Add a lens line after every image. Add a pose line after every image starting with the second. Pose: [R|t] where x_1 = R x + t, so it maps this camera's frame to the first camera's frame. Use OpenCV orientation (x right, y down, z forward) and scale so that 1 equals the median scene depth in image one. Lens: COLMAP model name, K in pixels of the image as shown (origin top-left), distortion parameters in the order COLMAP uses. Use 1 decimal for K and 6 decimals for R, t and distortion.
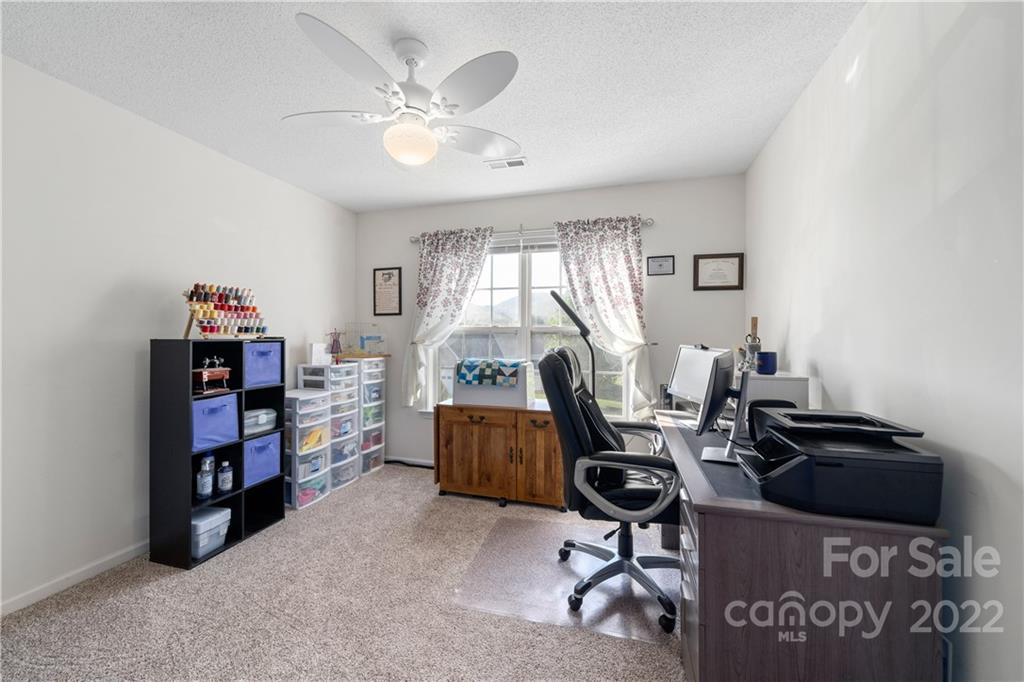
lens RADIAL K [[389.0, 0, 511.9], [0, 389.0, 338.4], [0, 0, 1]] dist [0.000957, 0.000024]
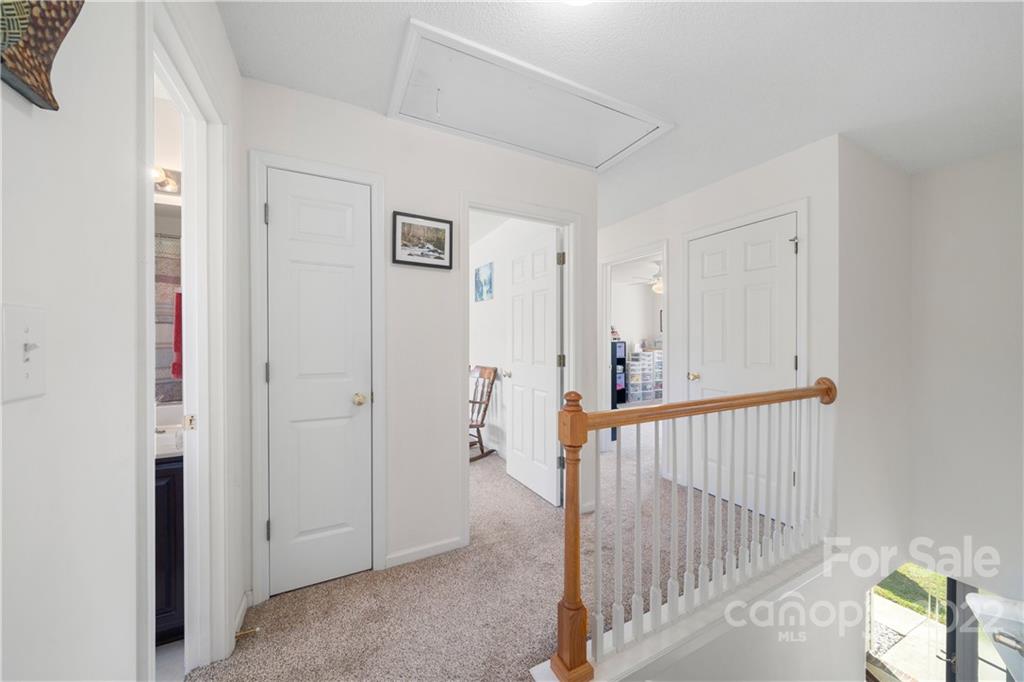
lens RADIAL K [[353.9, 0, 508.3], [0, 353.9, 341.5], [0, 0, 1]] dist [0.000277, 0.000003]
pose [[0.690475, -0.001038, -0.723356, 0.617411], [0.002370, 0.999997, 0.000828, -0.005807], [0.723353, -0.002286, 0.690475, -1.249821]]
